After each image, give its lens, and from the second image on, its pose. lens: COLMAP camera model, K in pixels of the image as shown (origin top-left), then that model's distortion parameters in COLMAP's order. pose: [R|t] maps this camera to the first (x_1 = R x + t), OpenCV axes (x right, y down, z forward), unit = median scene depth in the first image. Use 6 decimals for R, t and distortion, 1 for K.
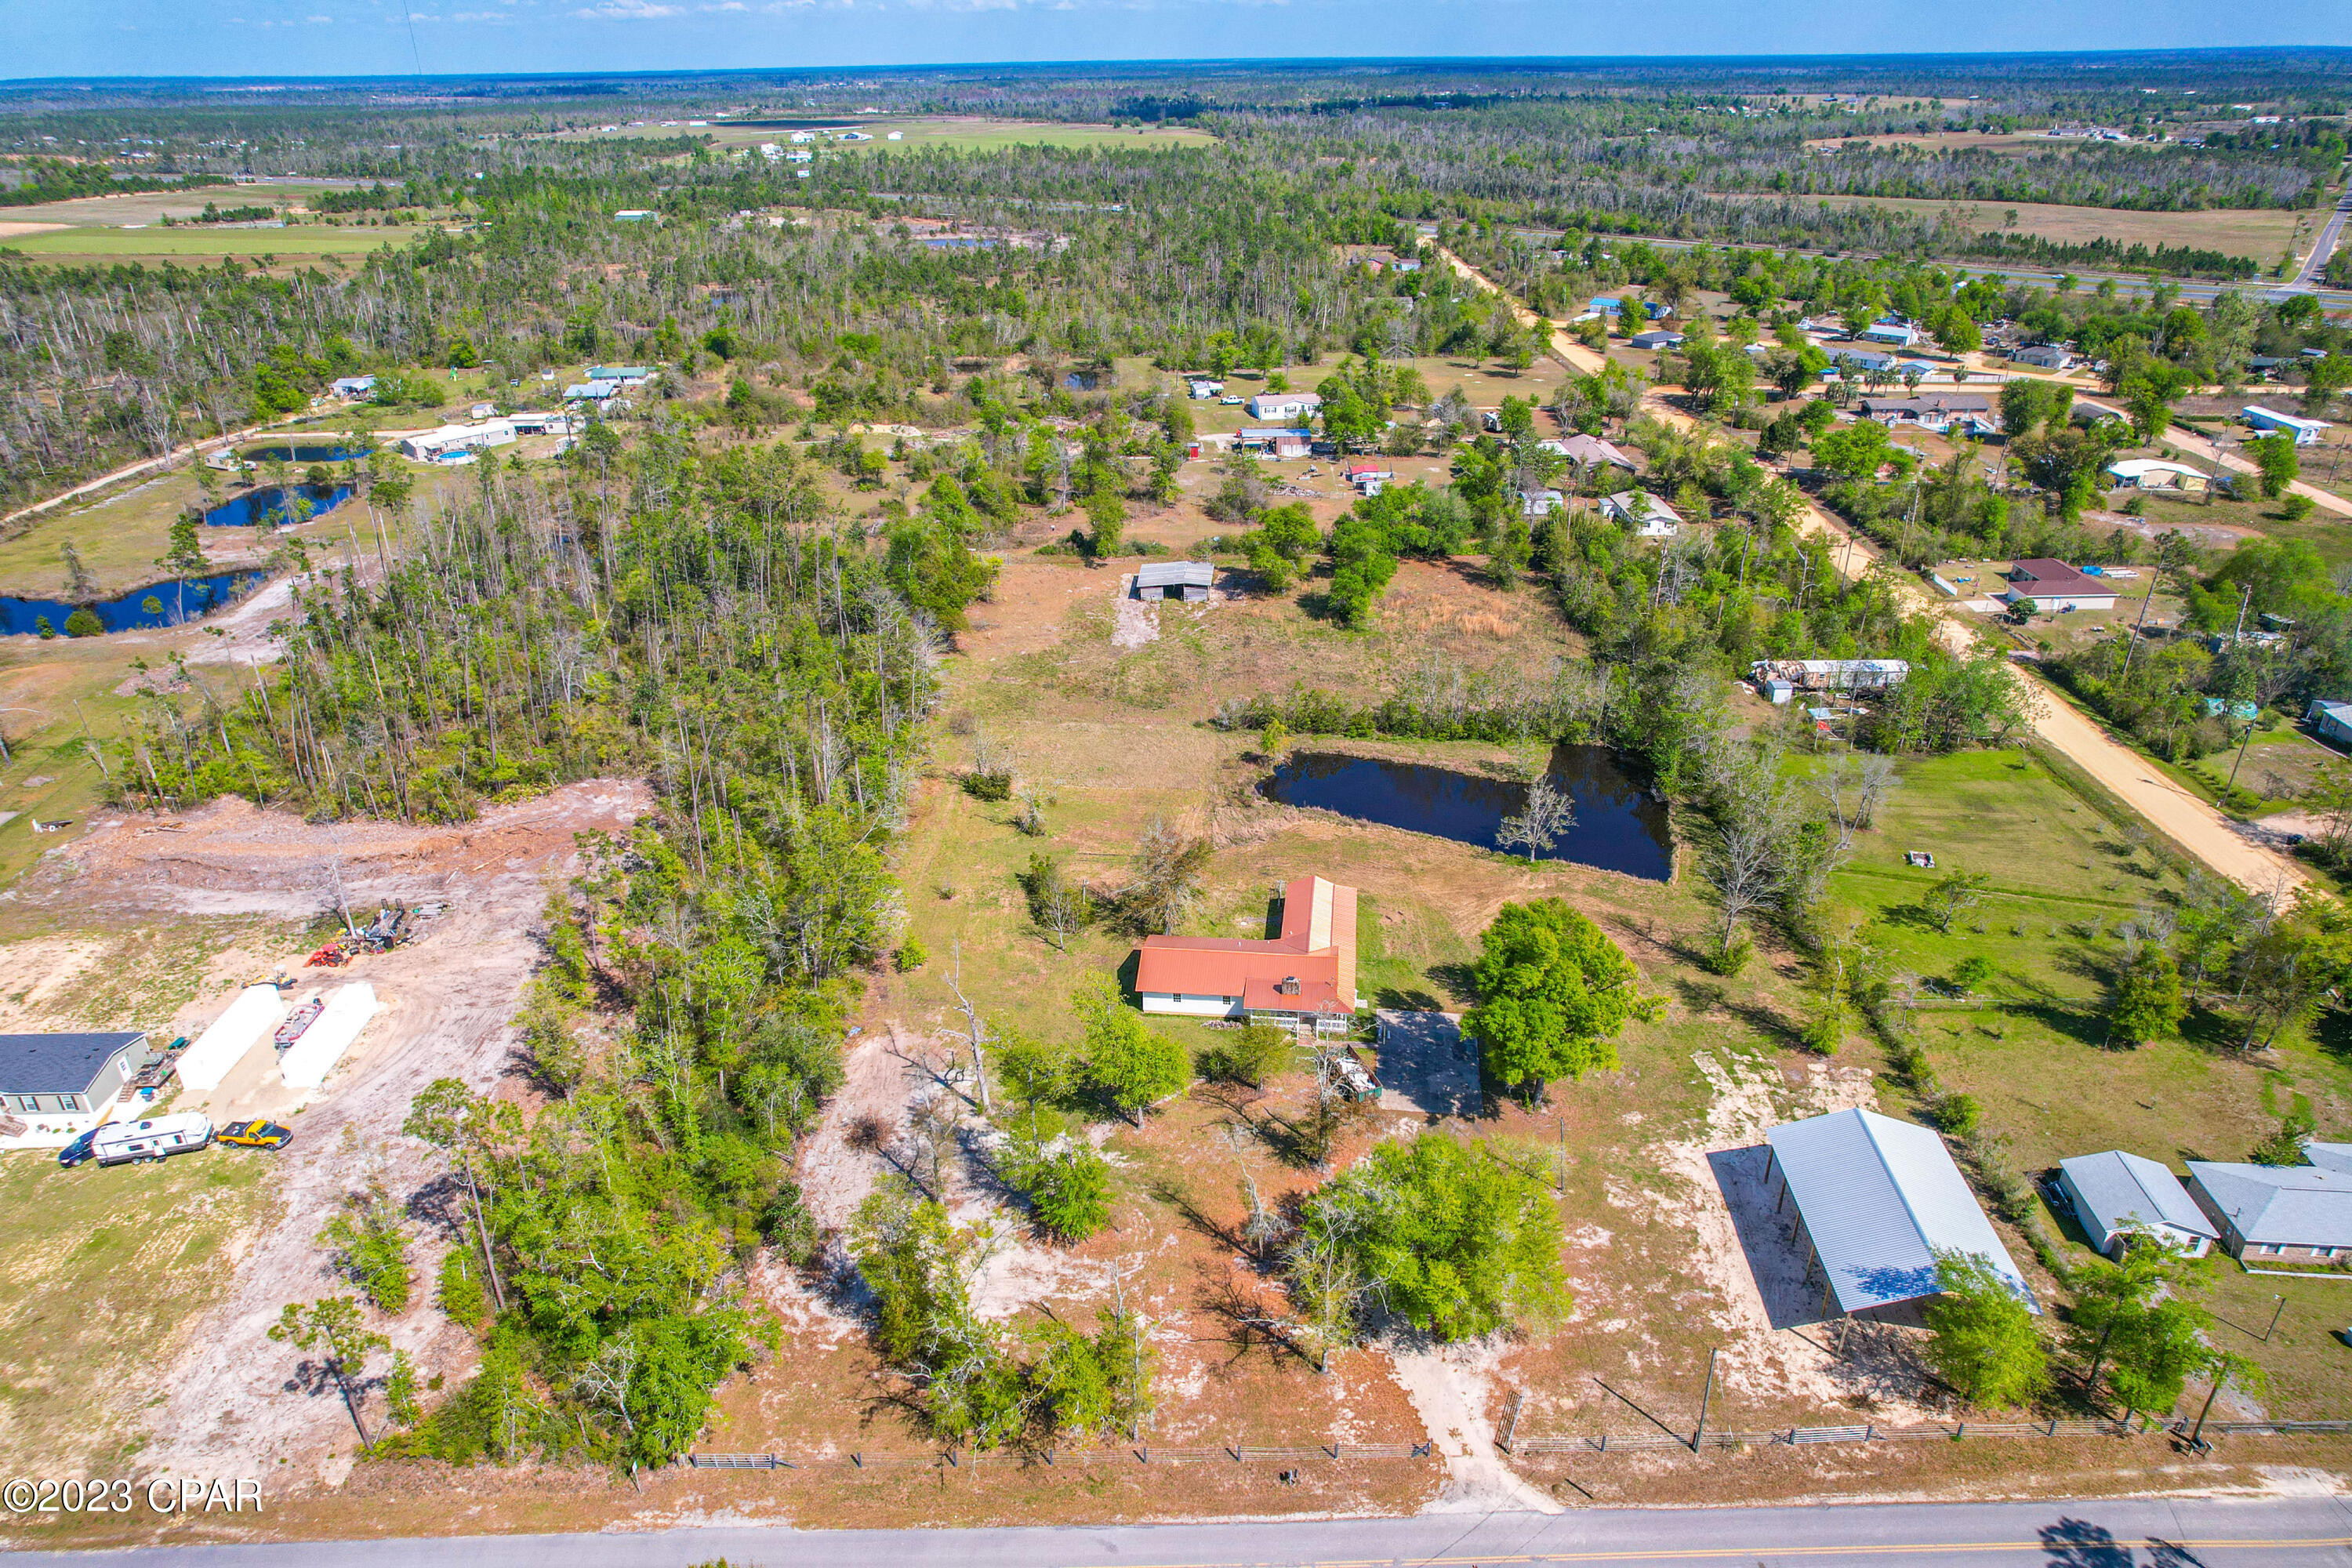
lens RADIAL K [[1508.9, 0, 1185.6], [0, 1508.9, 788.8], [0, 0, 1]] dist [-0.077212, 0.070639]
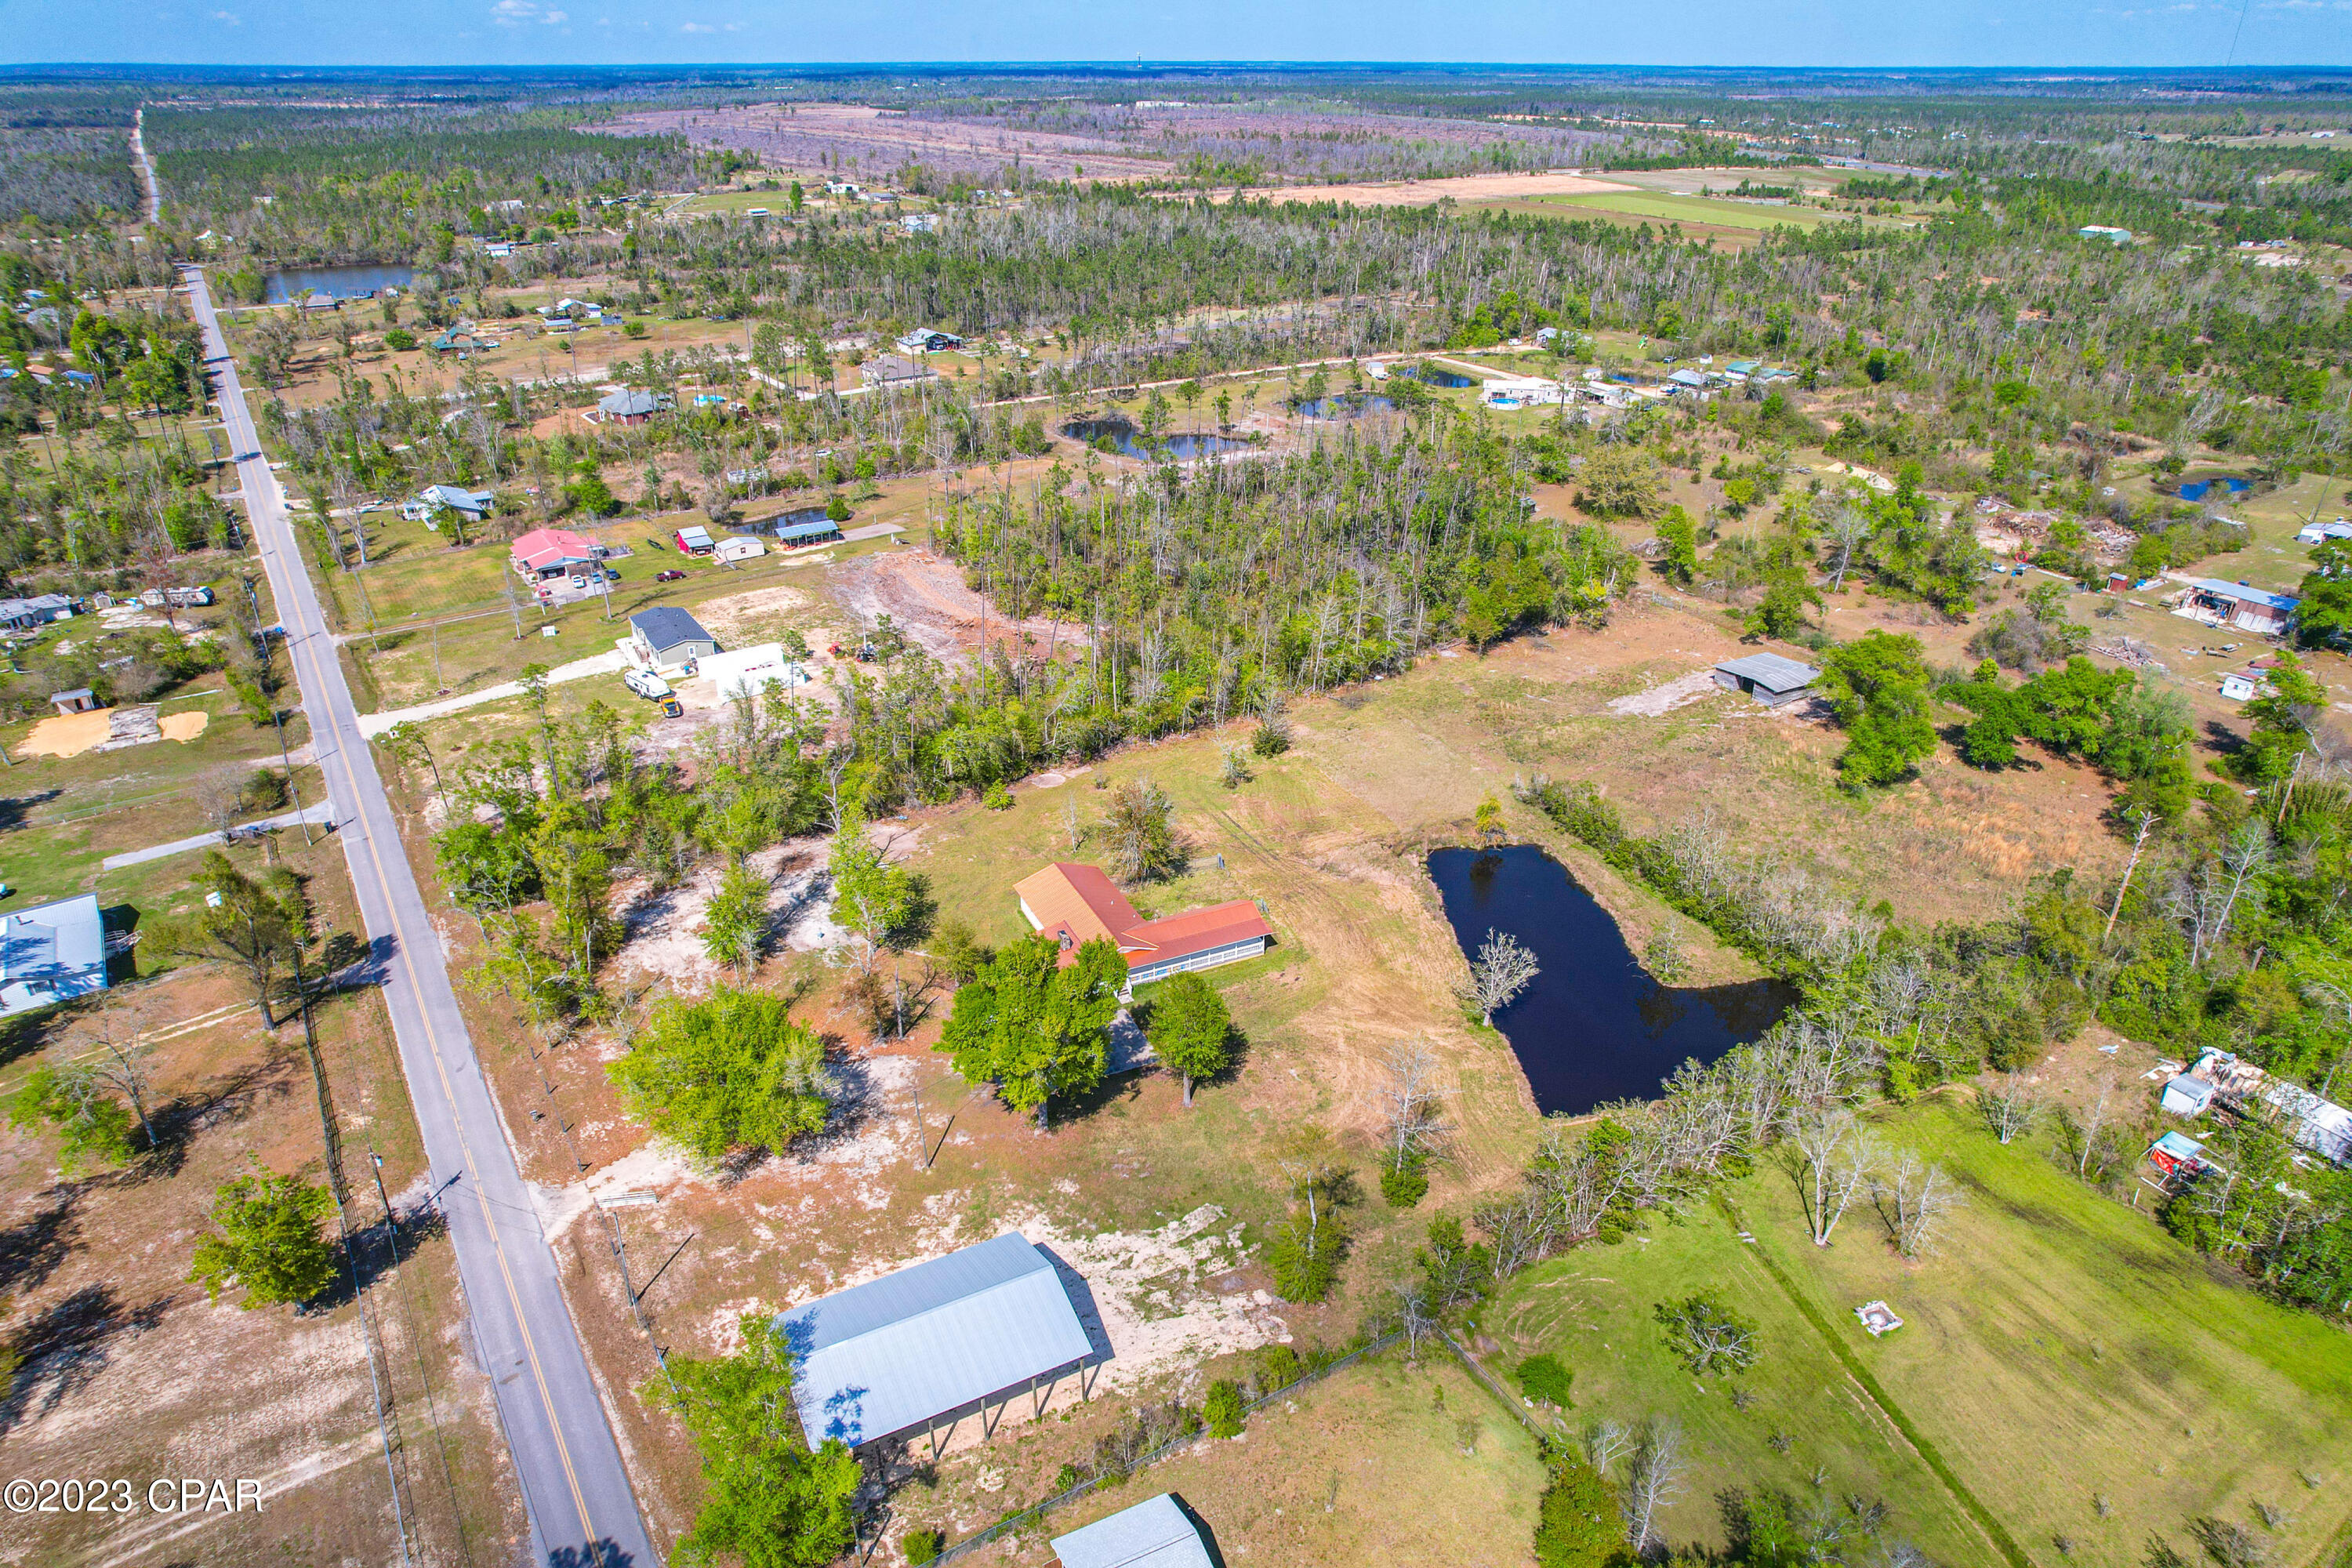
lens RADIAL K [[1508.9, 0, 1185.2], [0, 1508.9, 789.9], [0, 0, 1]] dist [-0.077212, 0.070639]
pose [[0.523716, 0.388502, -0.758148, 0.773136], [-0.383814, 0.902120, 0.197146, -0.184548], [0.760532, 0.187740, 0.621567, 0.320270]]
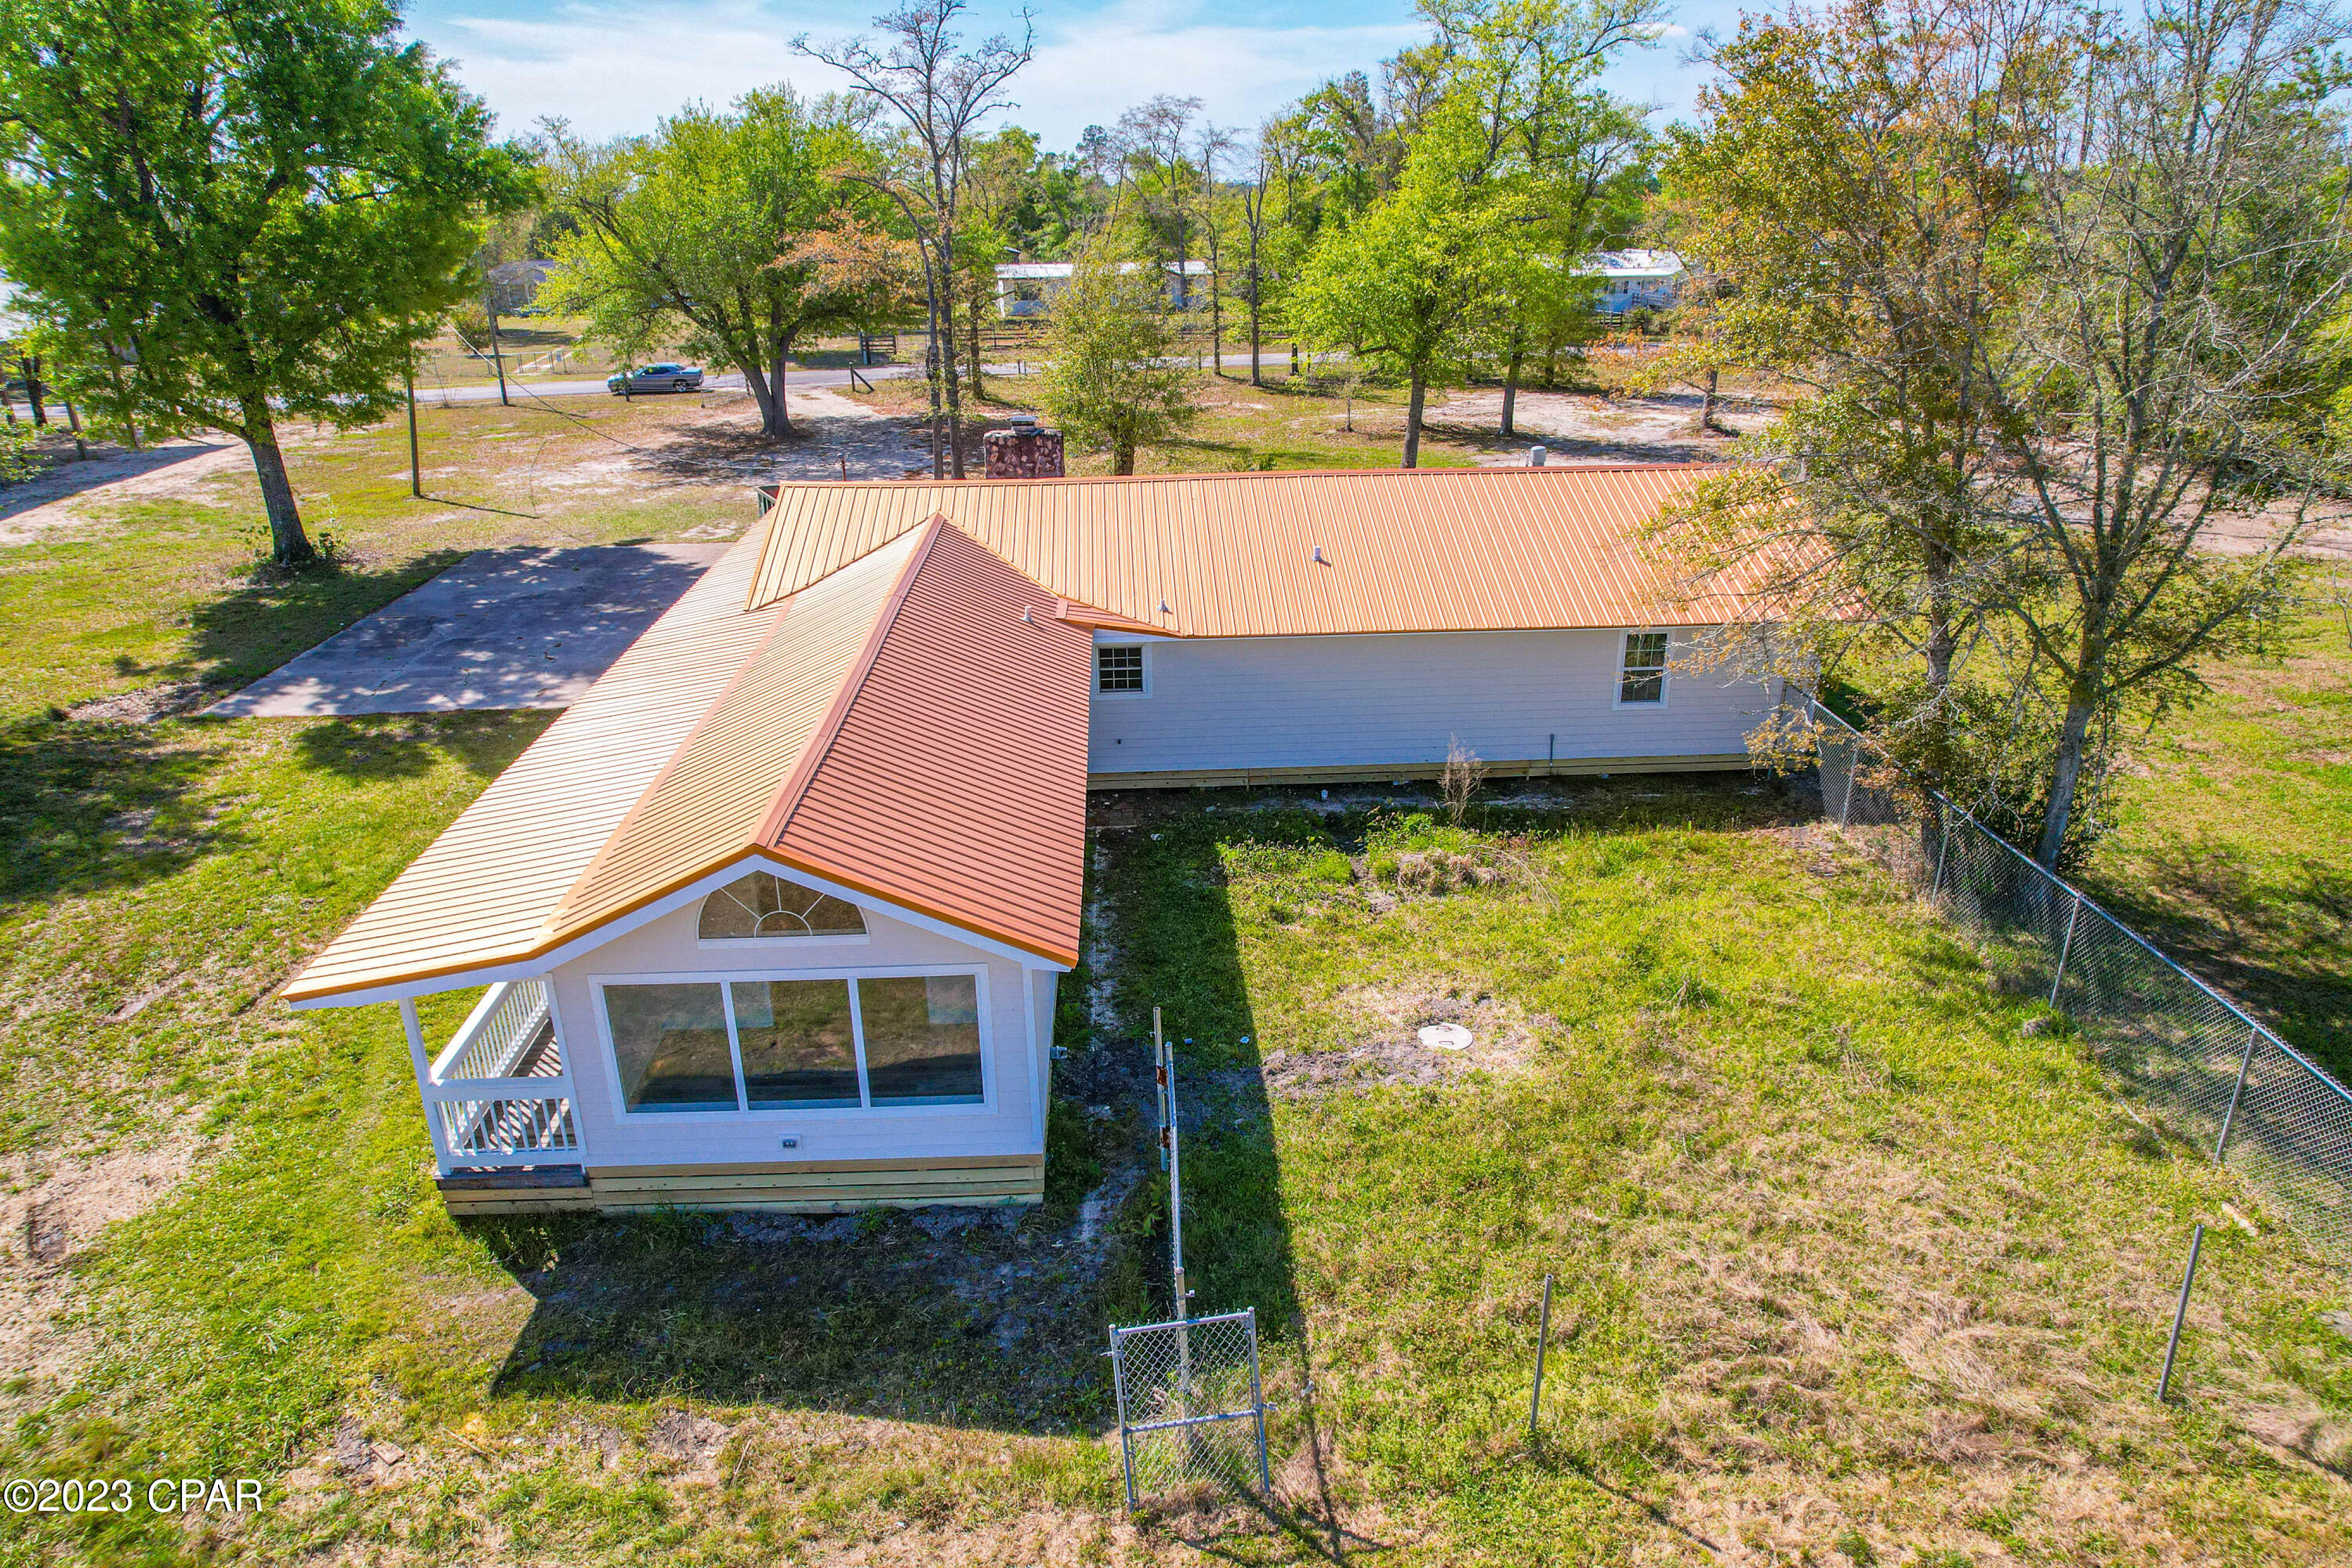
lens RADIAL K [[1508.9, 0, 1183.5], [0, 1508.9, 800.5], [0, 0, 1]] dist [-0.077212, 0.070639]
pose [[-0.986571, 0.084912, -0.139528, 0.070996], [-0.048259, 0.664572, 0.745664, -0.008086], [0.156042, 0.742384, -0.651549, 1.028977]]
